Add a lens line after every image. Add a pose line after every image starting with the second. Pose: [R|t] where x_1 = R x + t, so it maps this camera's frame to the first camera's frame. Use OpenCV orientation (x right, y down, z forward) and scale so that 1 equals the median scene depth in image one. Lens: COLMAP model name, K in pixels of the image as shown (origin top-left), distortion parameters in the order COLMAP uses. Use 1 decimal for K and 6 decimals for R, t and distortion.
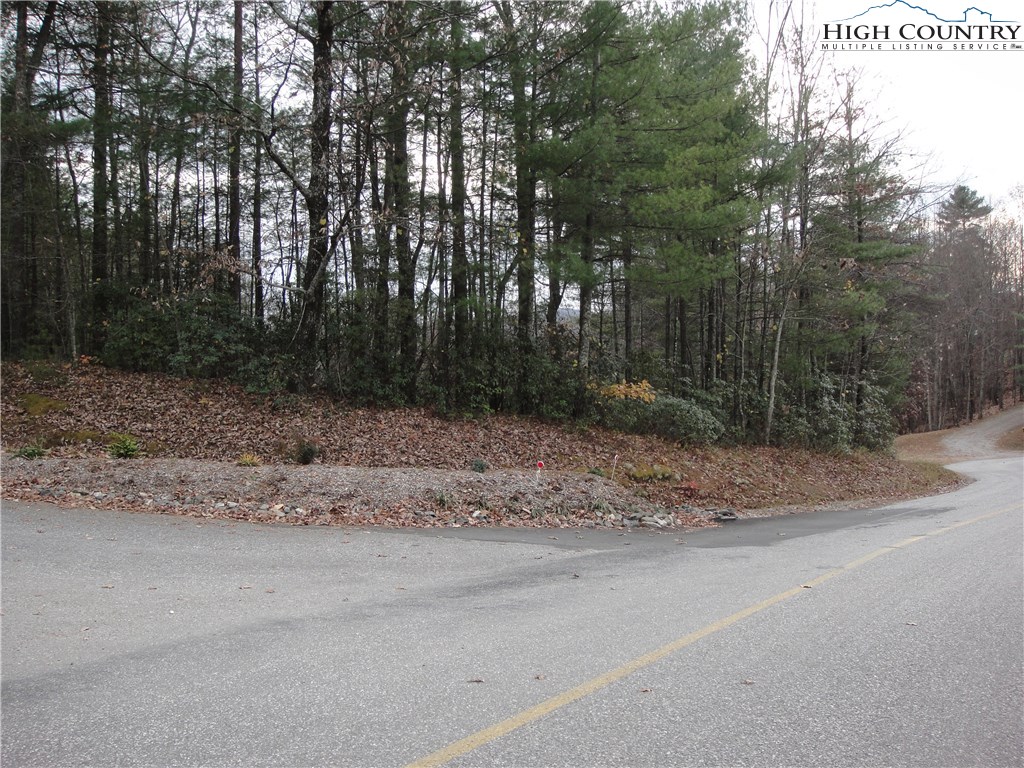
lens RADIAL K [[1149.5, 0, 517.1], [0, 1149.5, 393.9], [0, 0, 1]] dist [-0.101722, 0.000000]
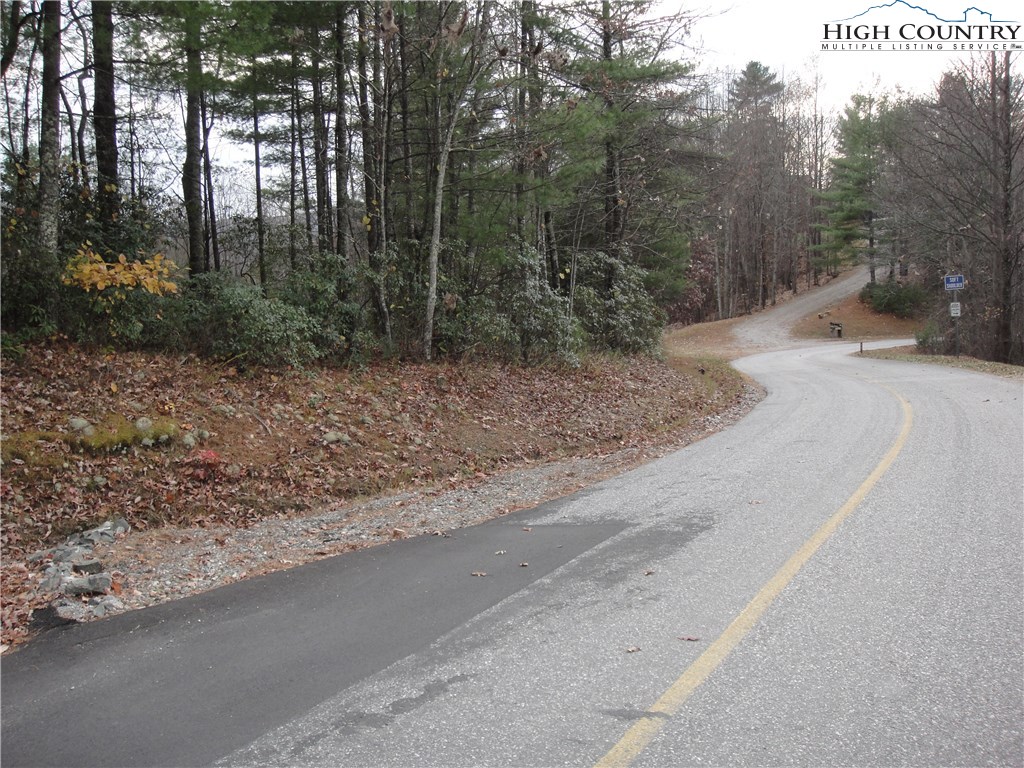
lens RADIAL K [[1149.5, 0, 509.8], [0, 1149.5, 374.2], [0, 0, 1]] dist [-0.101722, 0.000000]
pose [[0.986616, -0.033843, 0.159508, 0.092916], [0.021721, 0.996784, 0.077140, 0.003466], [-0.161606, -0.072643, 0.984178, 0.222456]]
